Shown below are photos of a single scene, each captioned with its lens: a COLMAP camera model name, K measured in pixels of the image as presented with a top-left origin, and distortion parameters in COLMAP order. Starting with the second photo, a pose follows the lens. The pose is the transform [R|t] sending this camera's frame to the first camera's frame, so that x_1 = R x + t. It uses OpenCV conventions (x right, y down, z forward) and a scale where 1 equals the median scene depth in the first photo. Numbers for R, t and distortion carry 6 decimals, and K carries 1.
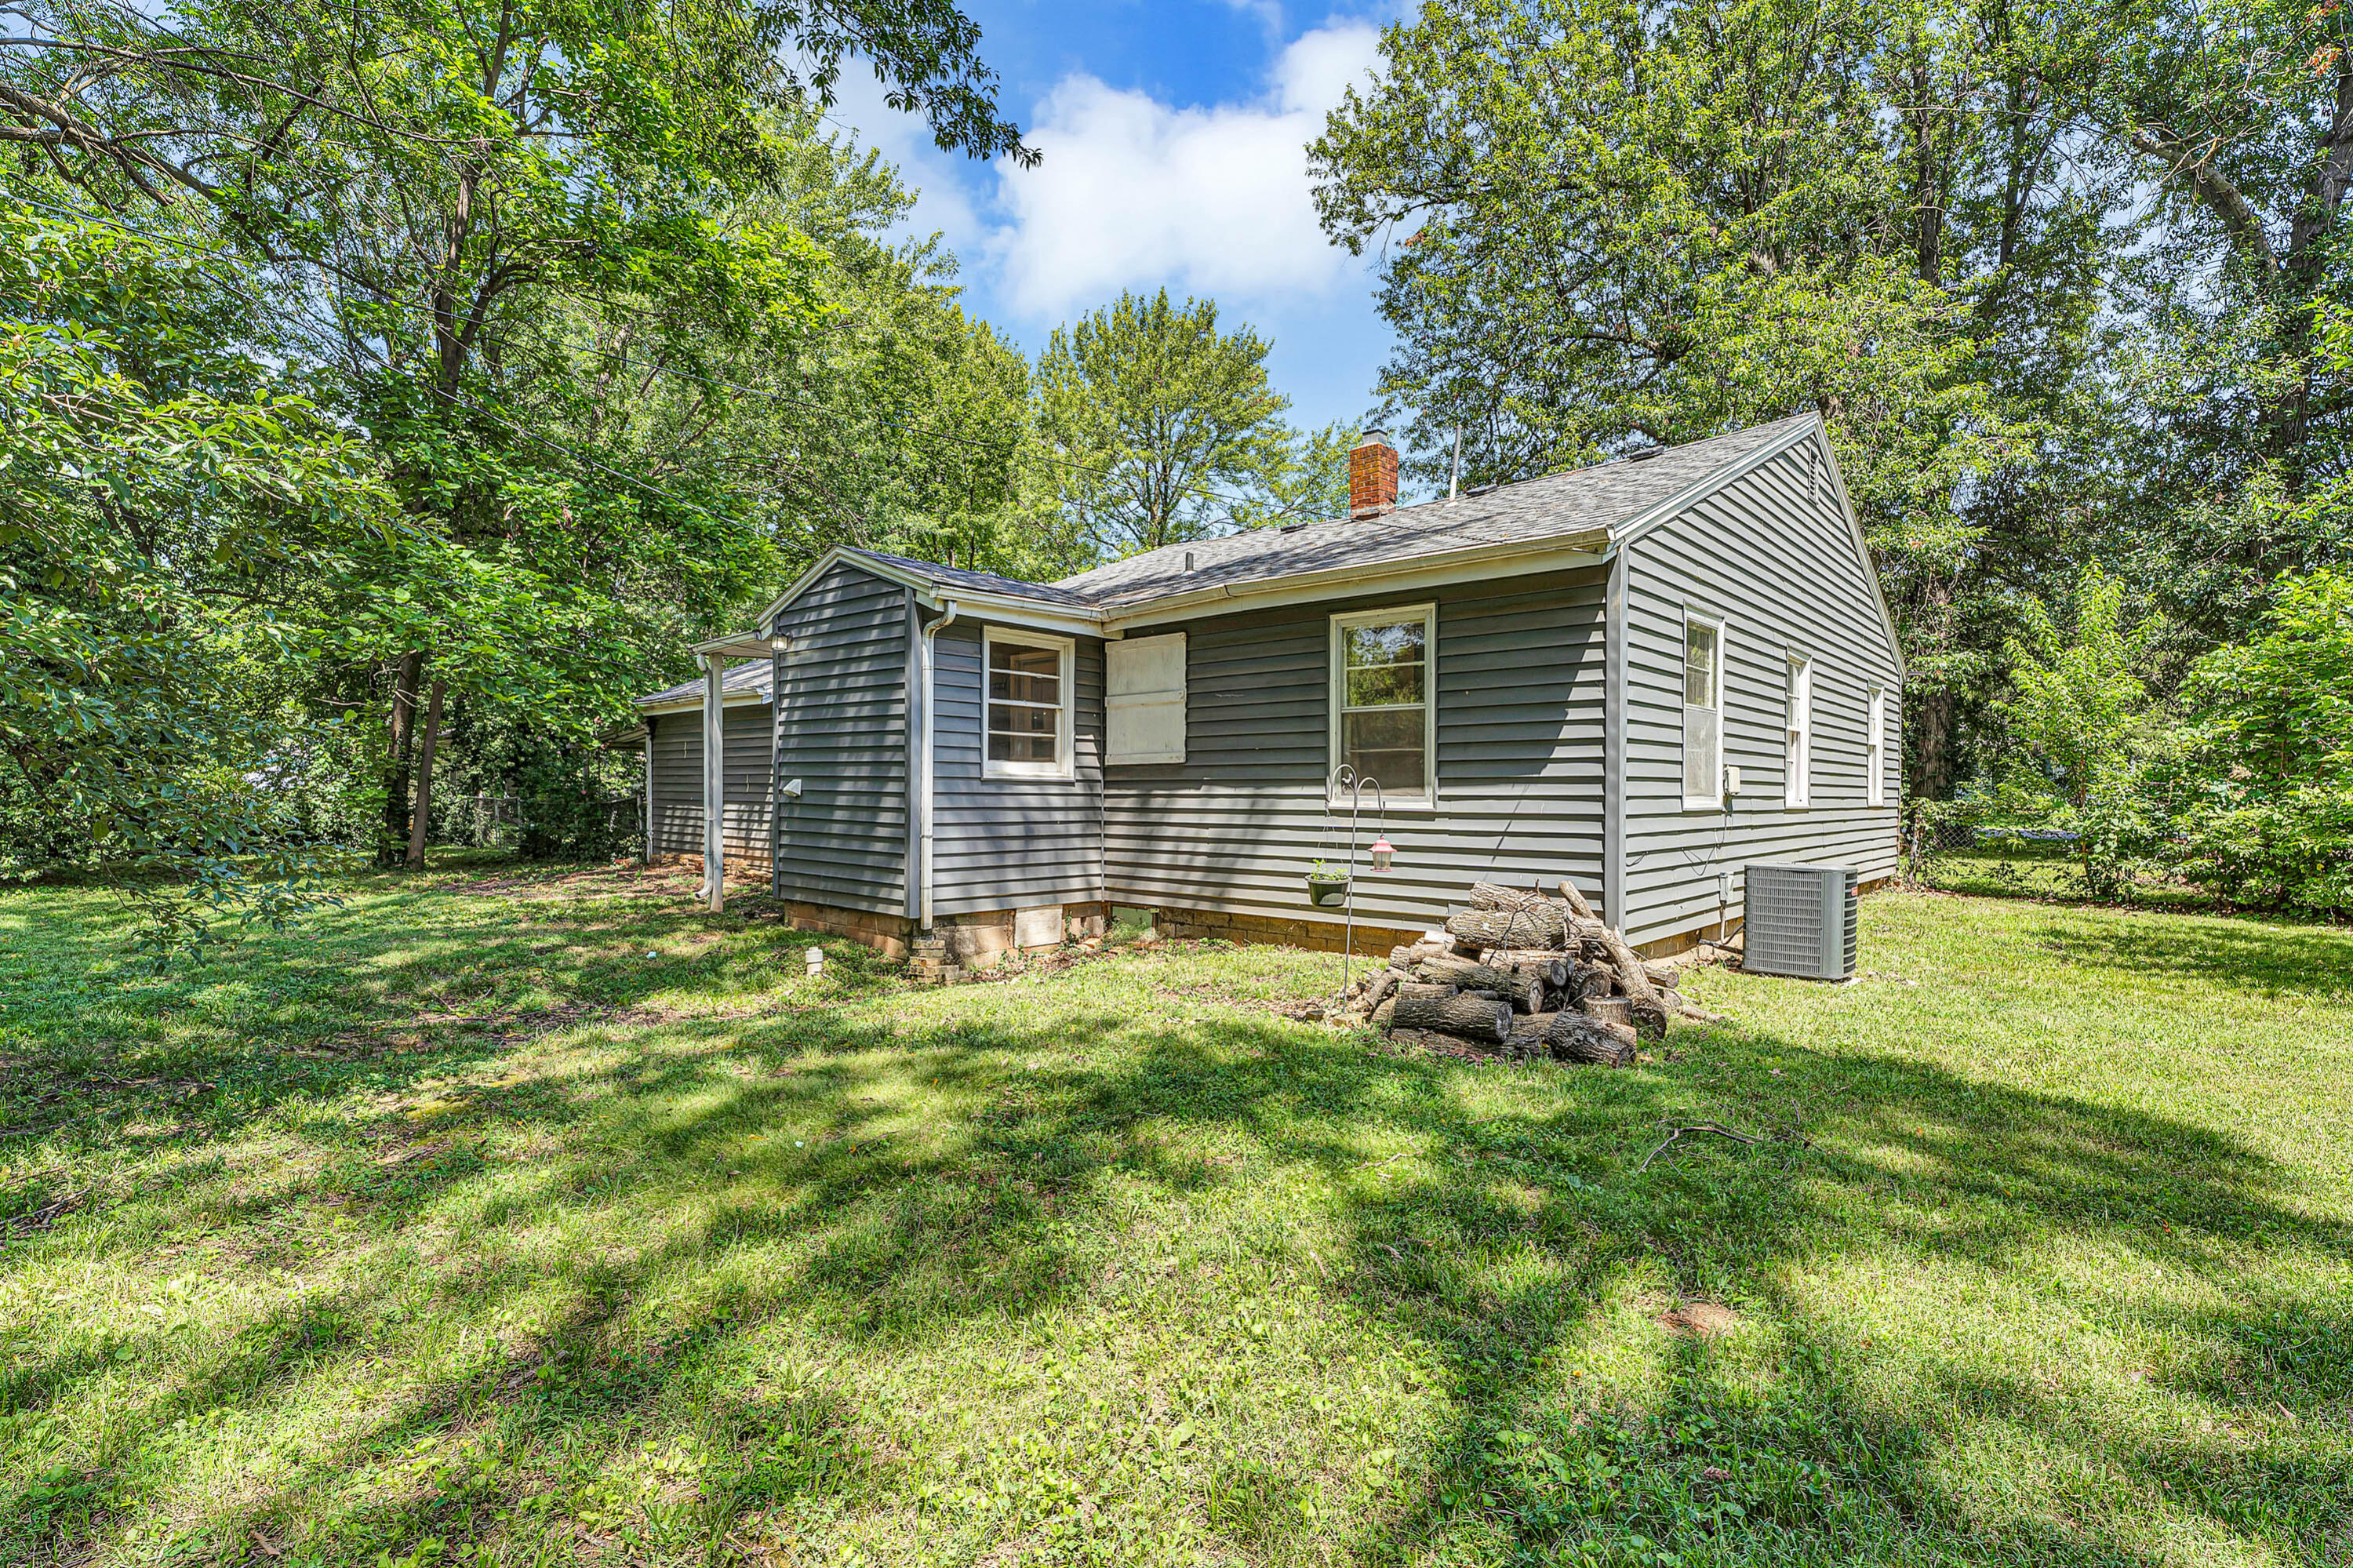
lens RADIAL K [[1046.0, 0, 1176.5], [0, 1046.0, 784.0], [0, 0, 1]] dist [0.011160, 0.000033]
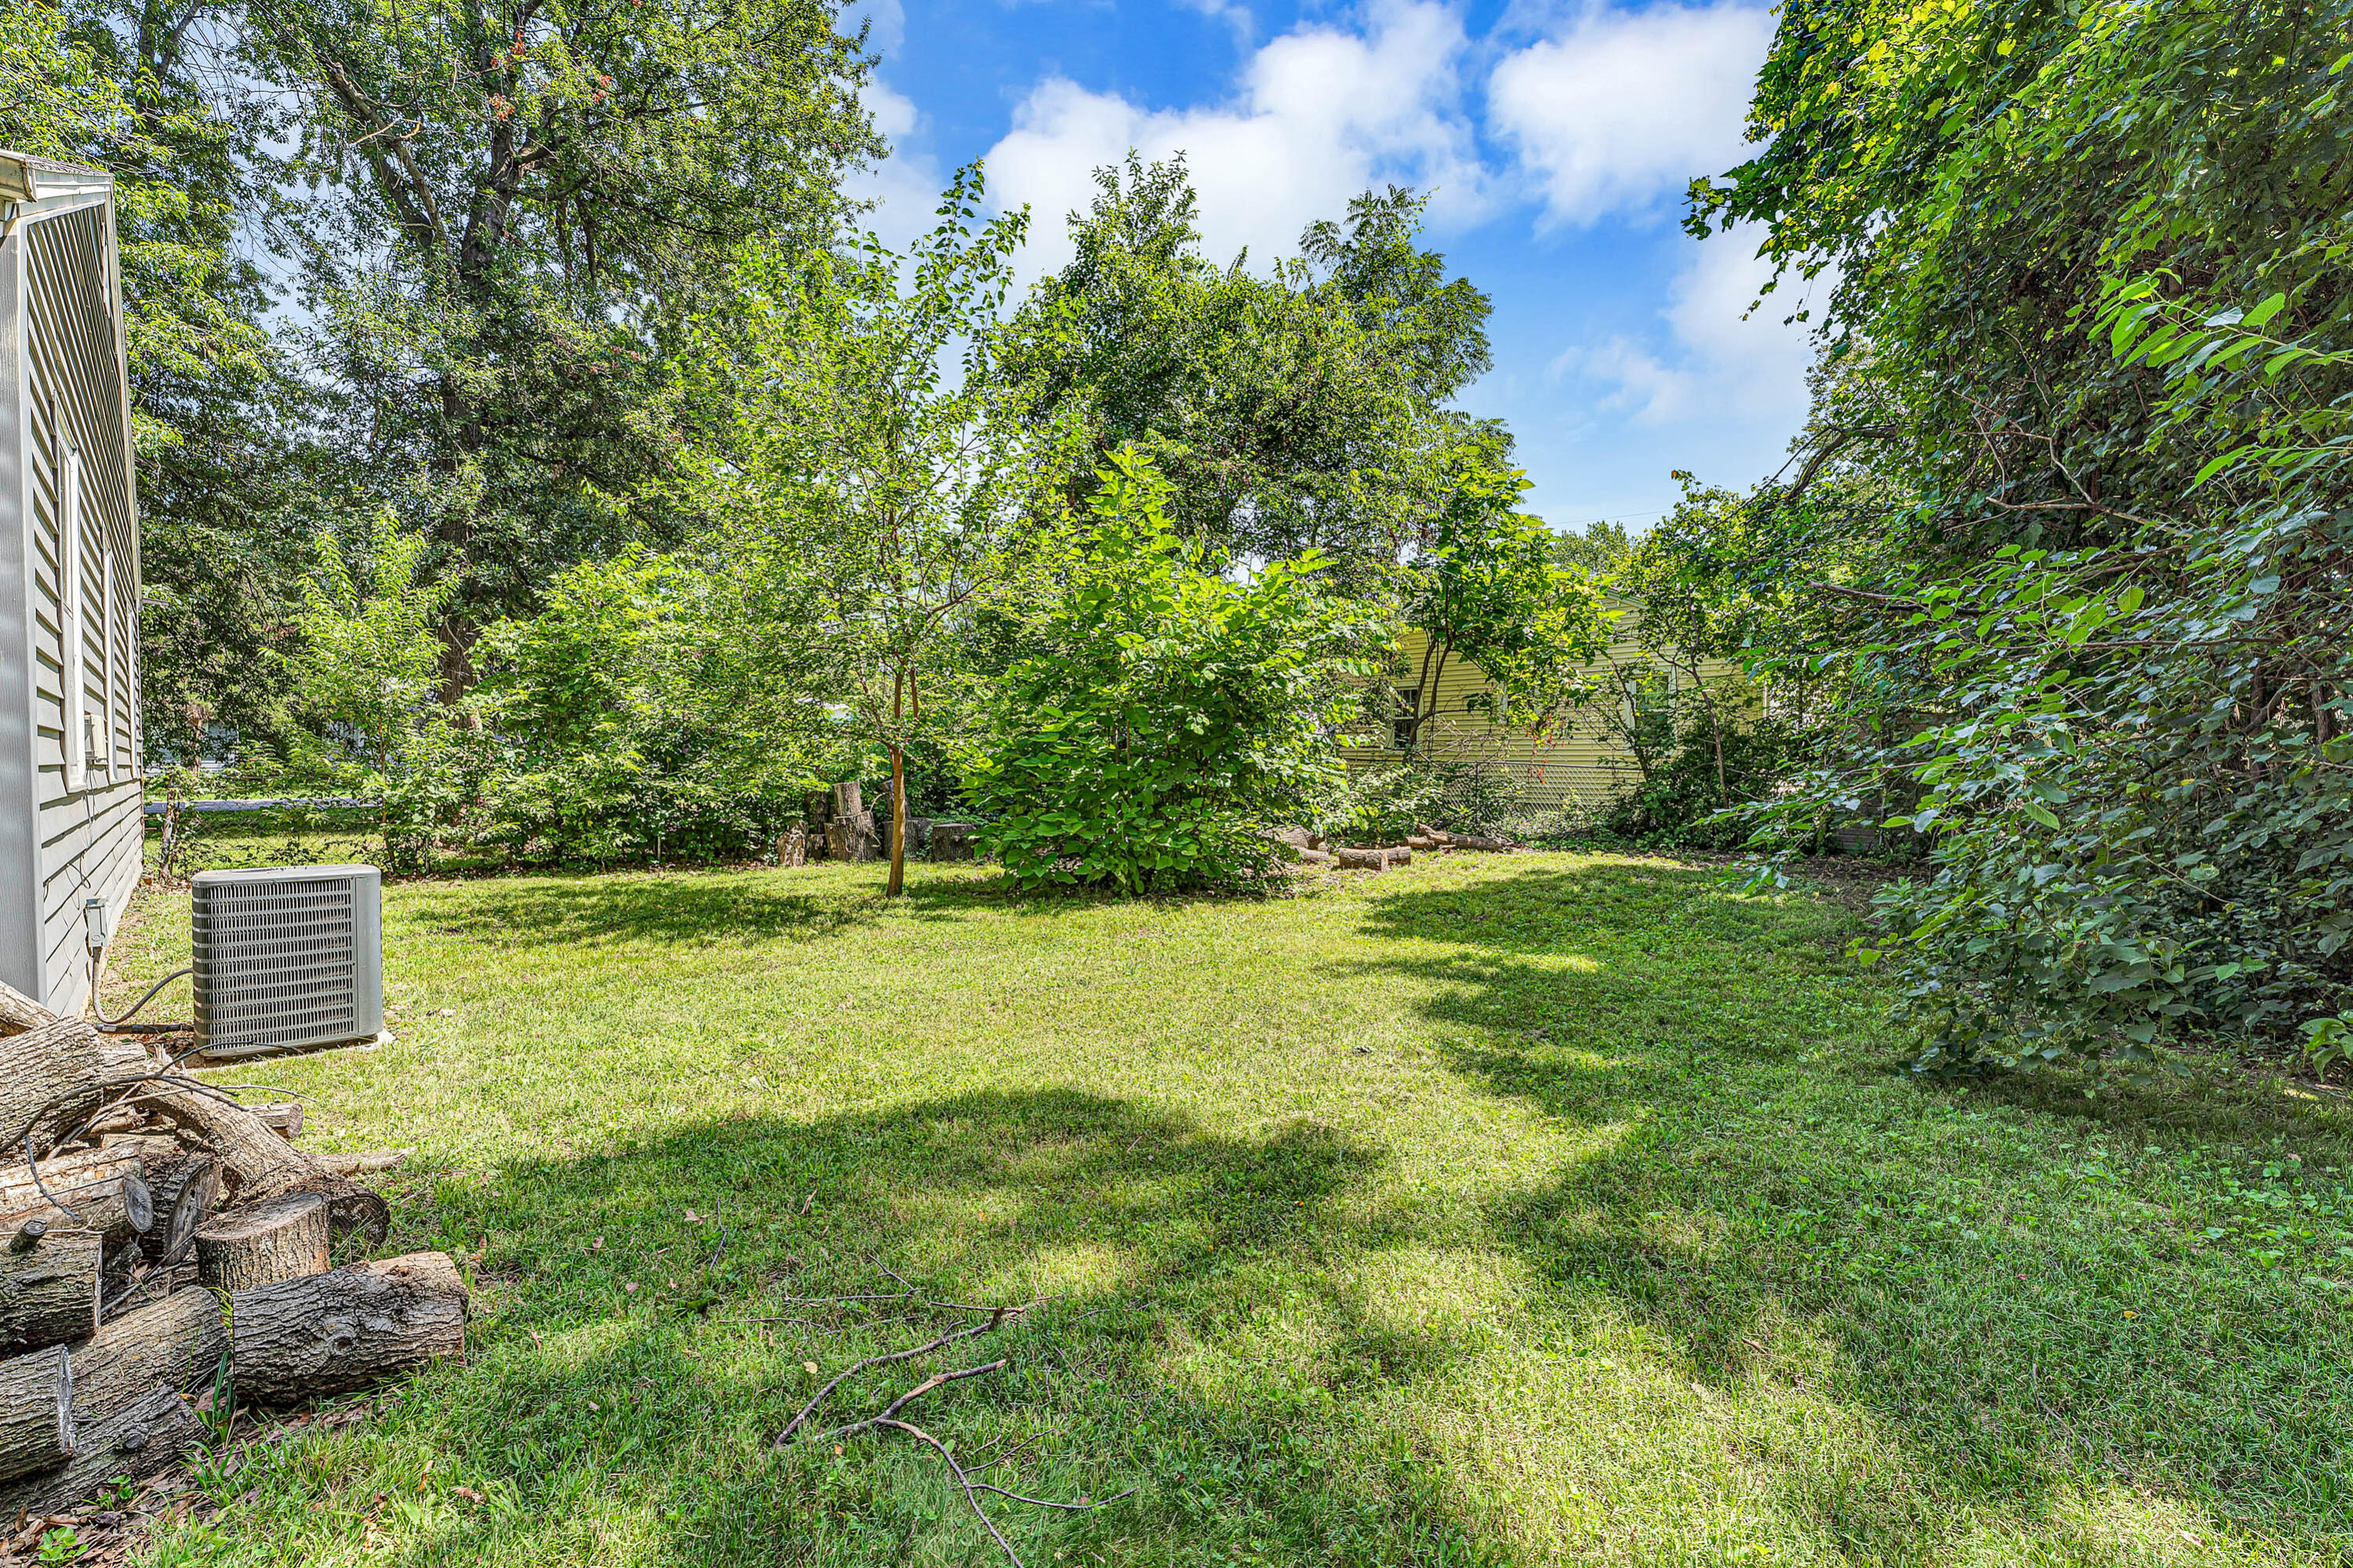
lens RADIAL K [[1046.0, 0, 1176.5], [0, 1046.0, 784.0], [0, 0, 1]] dist [0.011160, 0.000033]
pose [[0.068233, -0.022446, 0.997417, -0.007832], [-0.012063, 0.999655, 0.023322, 0.001675], [-0.997596, -0.013623, 0.067939, 0.300910]]
